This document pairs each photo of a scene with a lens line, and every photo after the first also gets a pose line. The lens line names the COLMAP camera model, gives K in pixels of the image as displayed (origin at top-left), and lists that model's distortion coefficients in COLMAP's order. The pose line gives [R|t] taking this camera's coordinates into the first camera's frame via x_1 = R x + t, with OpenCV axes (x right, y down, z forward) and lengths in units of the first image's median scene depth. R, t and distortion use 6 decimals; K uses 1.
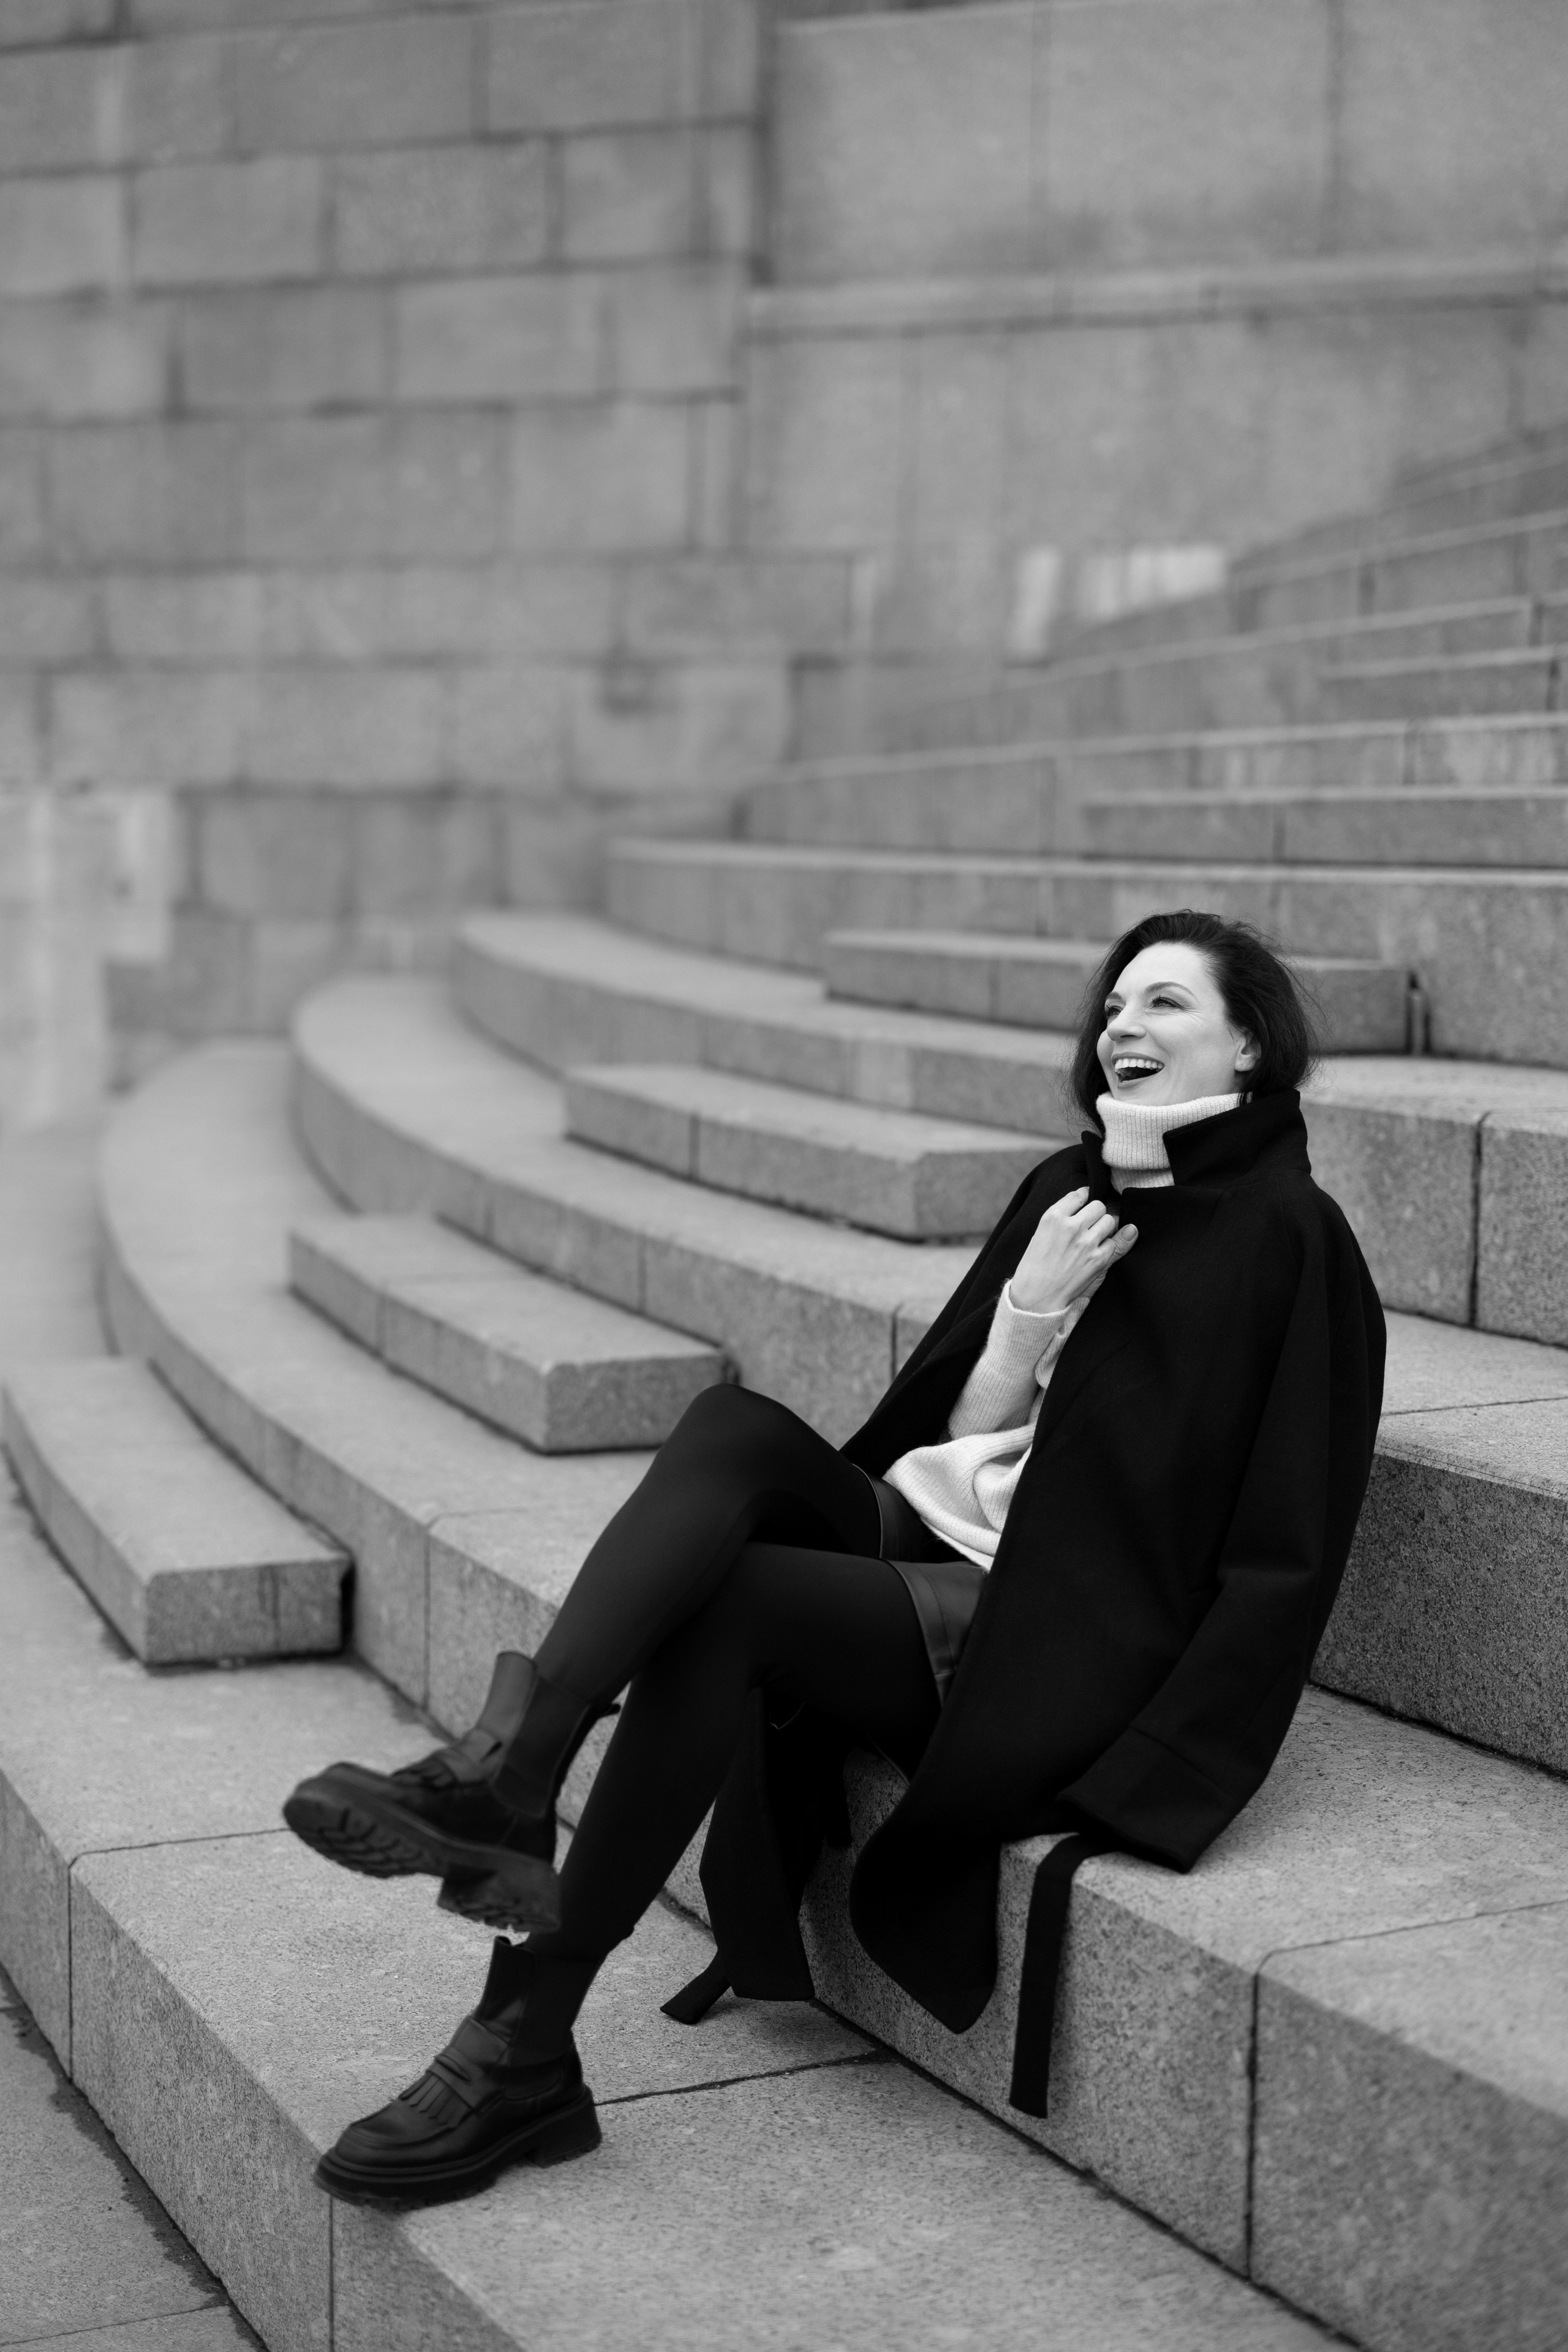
lens RADIAL K [[3516.1, 0, 773.3], [0, 3516.1, 1210.0], [0, 0, 1]] dist [0.019237, -0.044062]
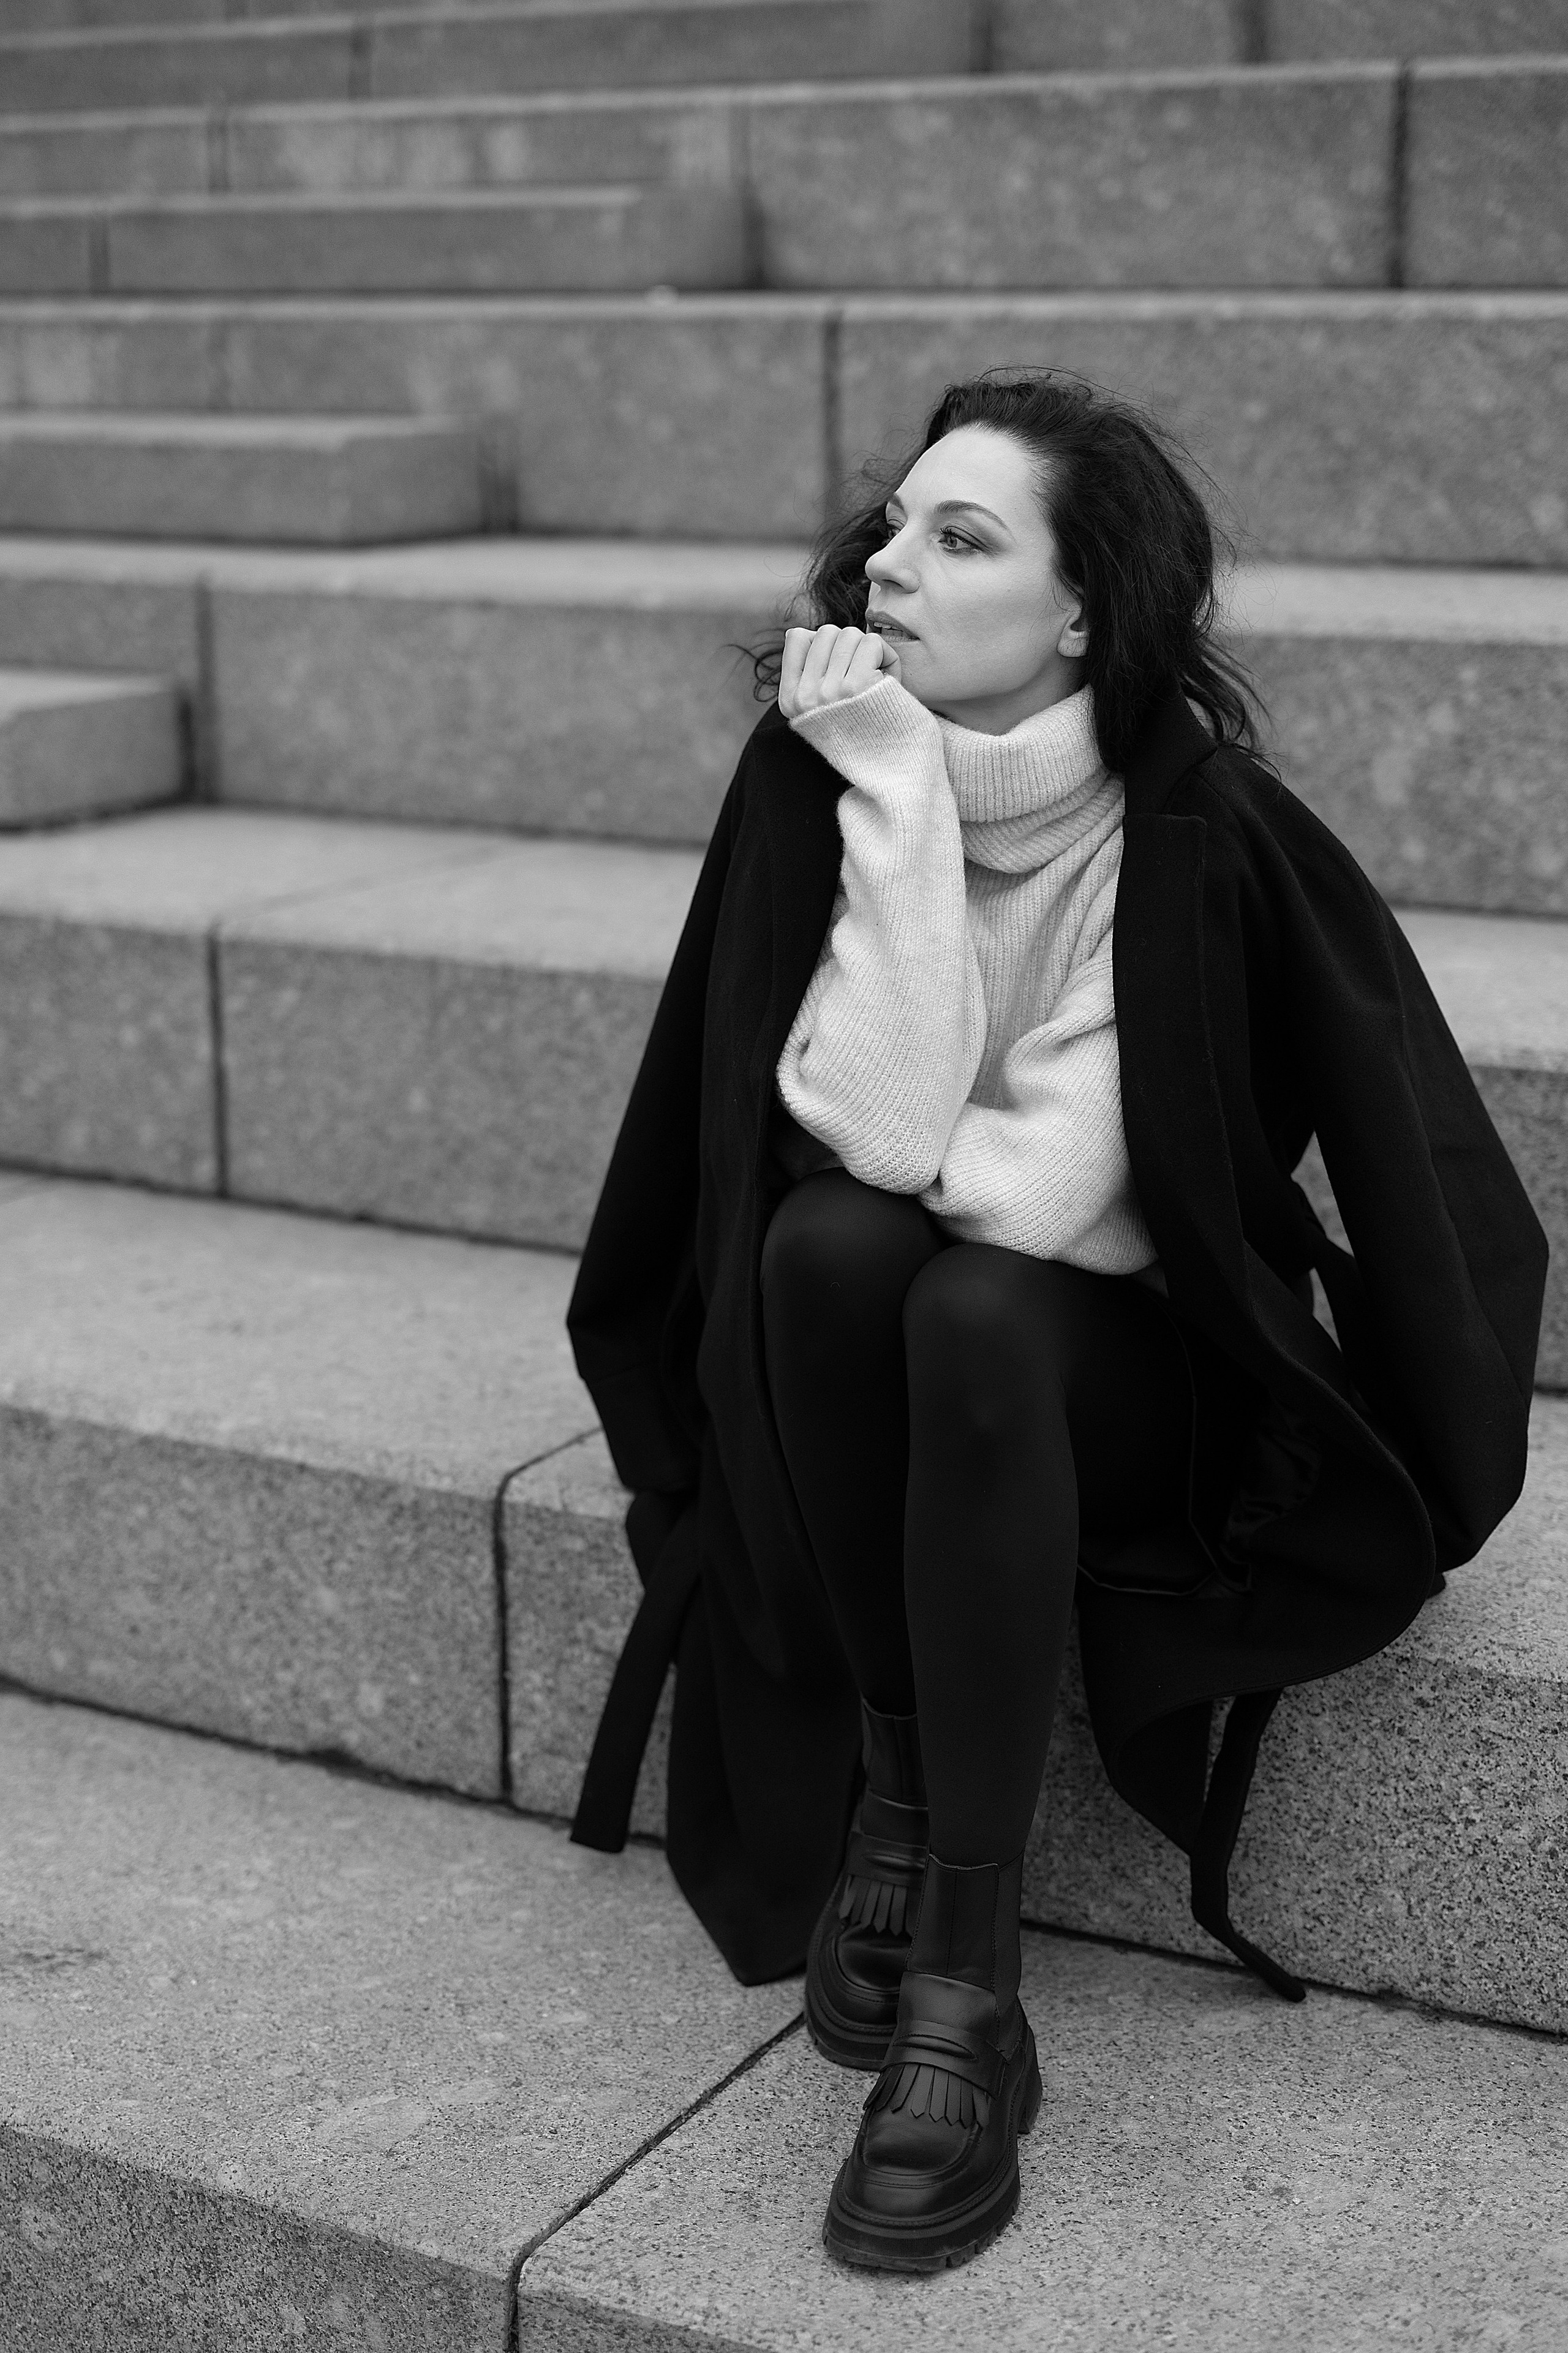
lens RADIAL K [[3845.2, 0, 792.6], [0, 3845.2, 1213.2], [0, 0, 1]] dist [-0.002410, 0.079411]
pose [[0.819225, -0.160406, 0.550581, -0.342656], [0.080373, 0.982724, 0.166715, -0.040726], [-0.567811, -0.092325, 0.817965, 0.277171]]
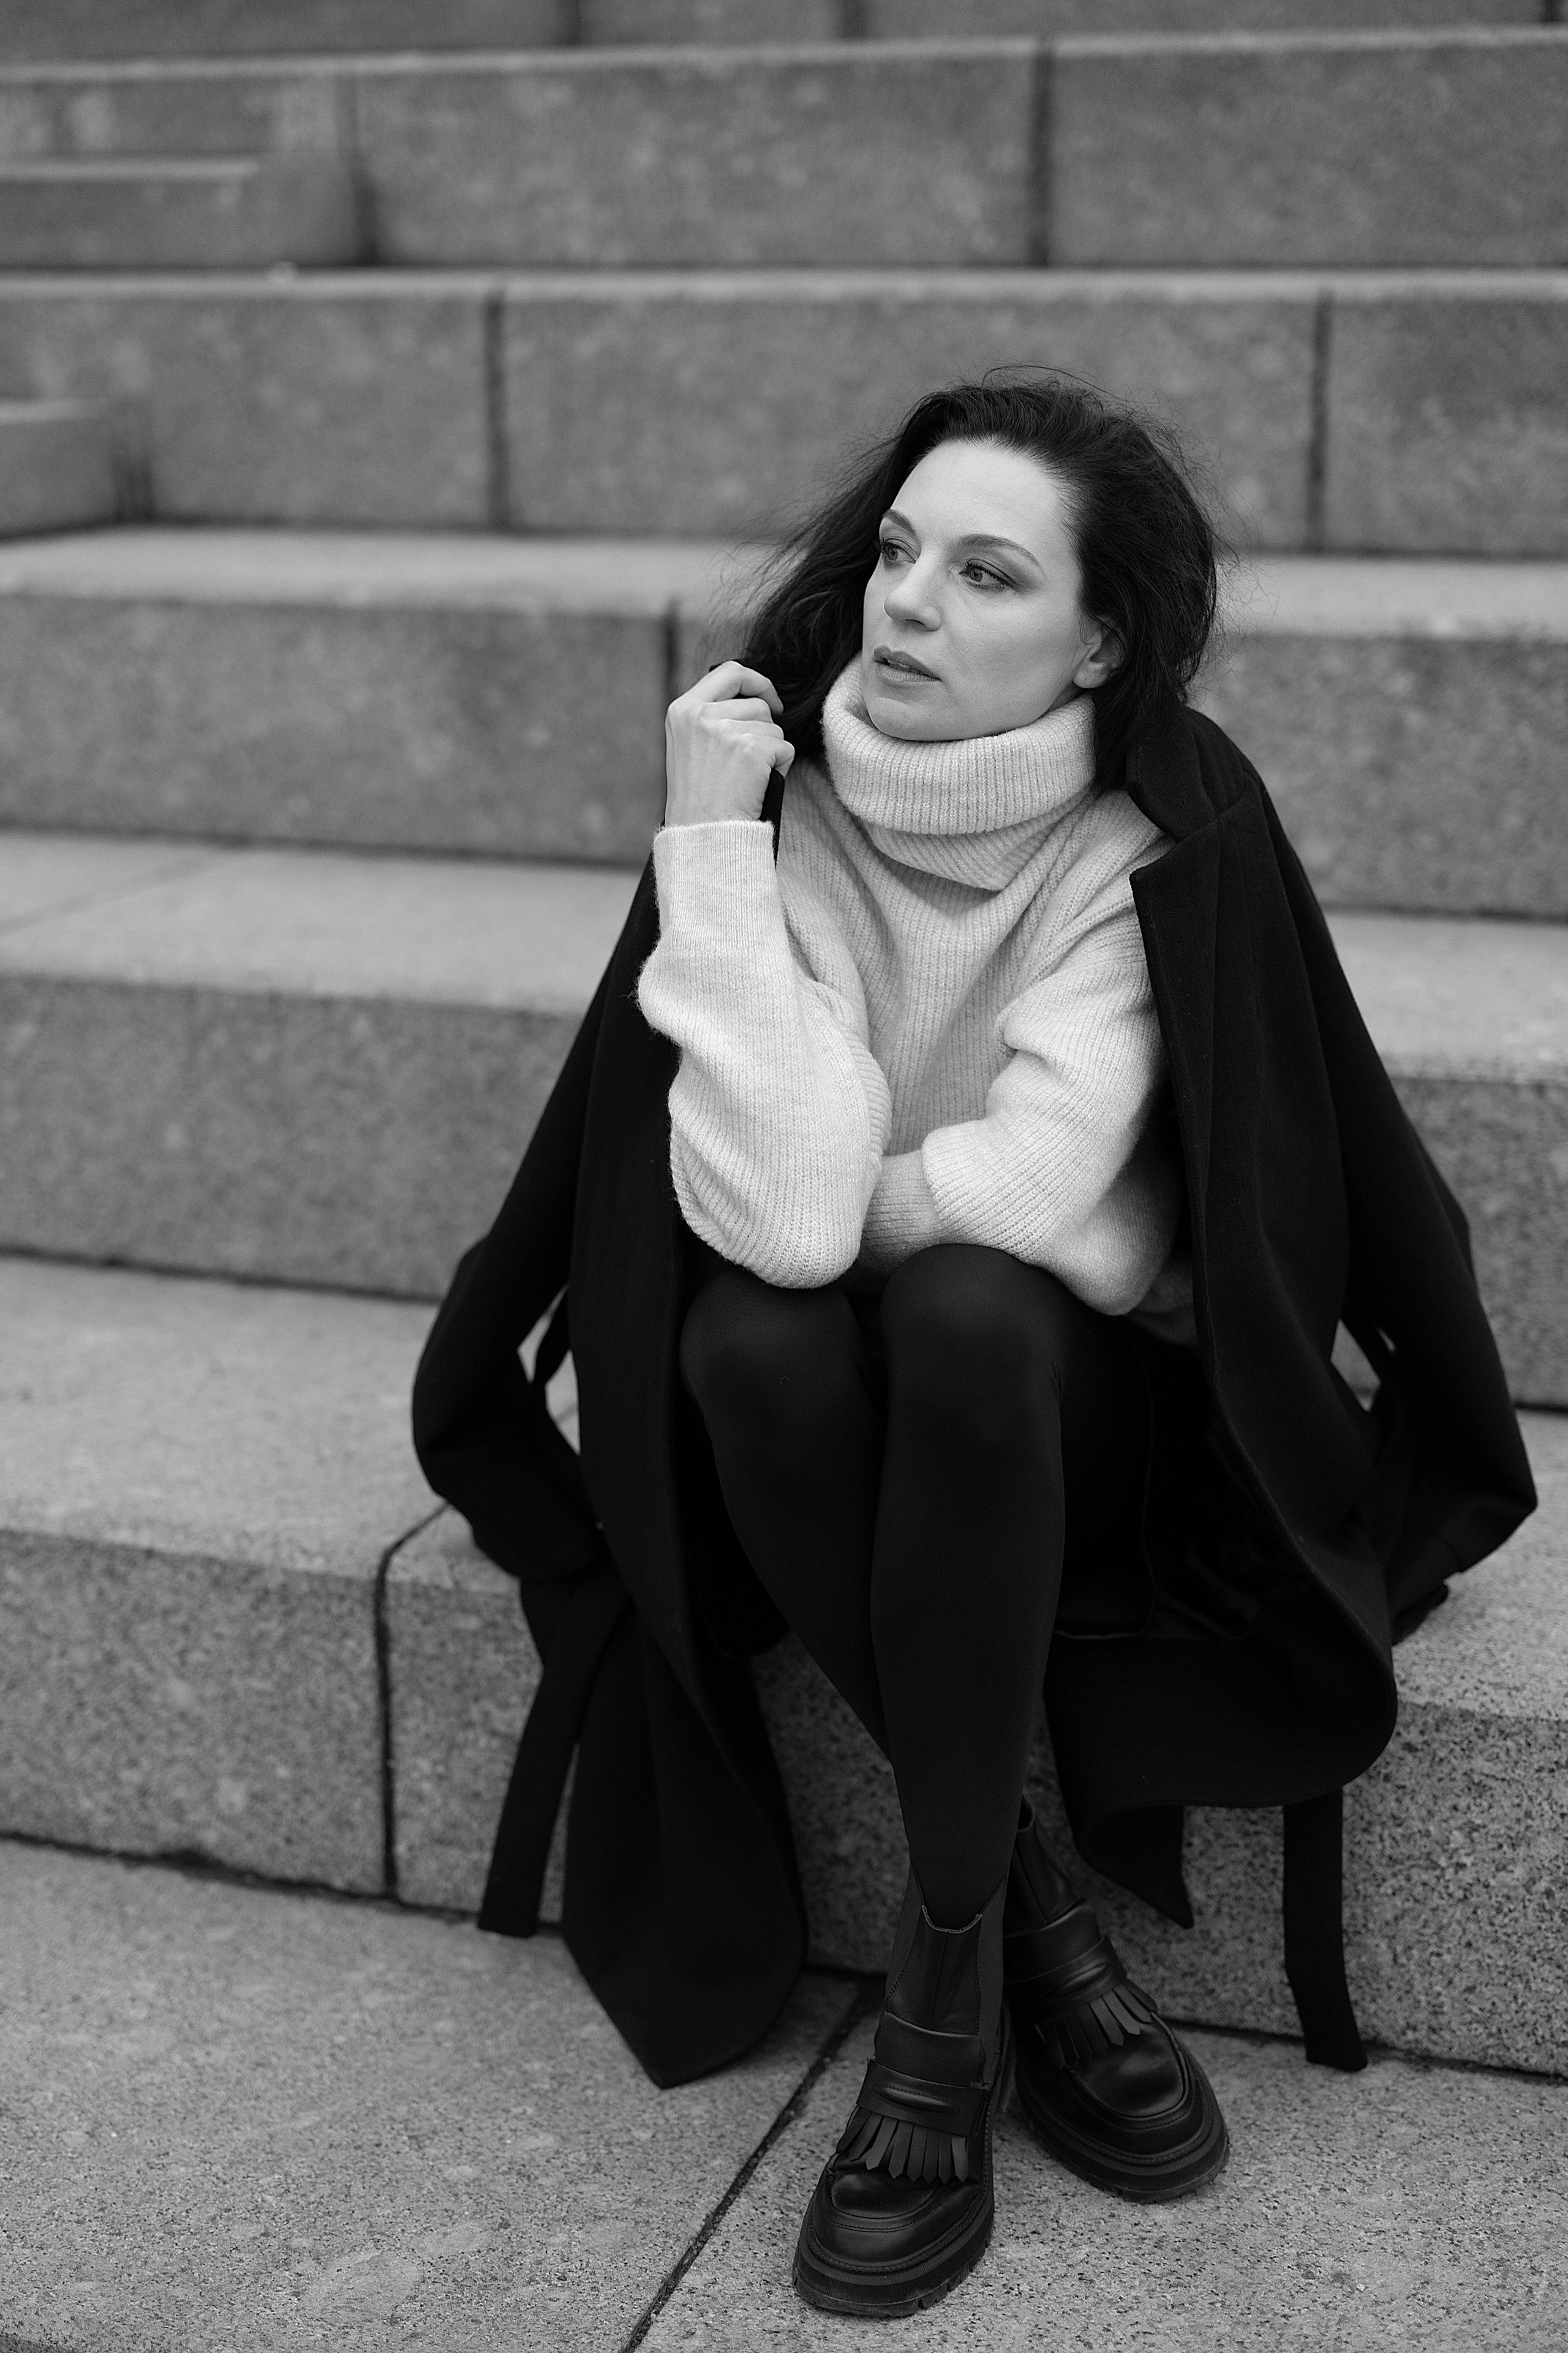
lens RADIAL K [[3714.2, 0, 784.0], [0, 3714.2, 1176.5], [0, 0, 1]] dist [0.008369, 0.001203]
pose [[0.706001, -0.198232, 0.679901, -0.377629], [0.089887, 0.977345, 0.191618, -0.059219], [-0.702483, -0.074168, 0.707825, 0.382688]]
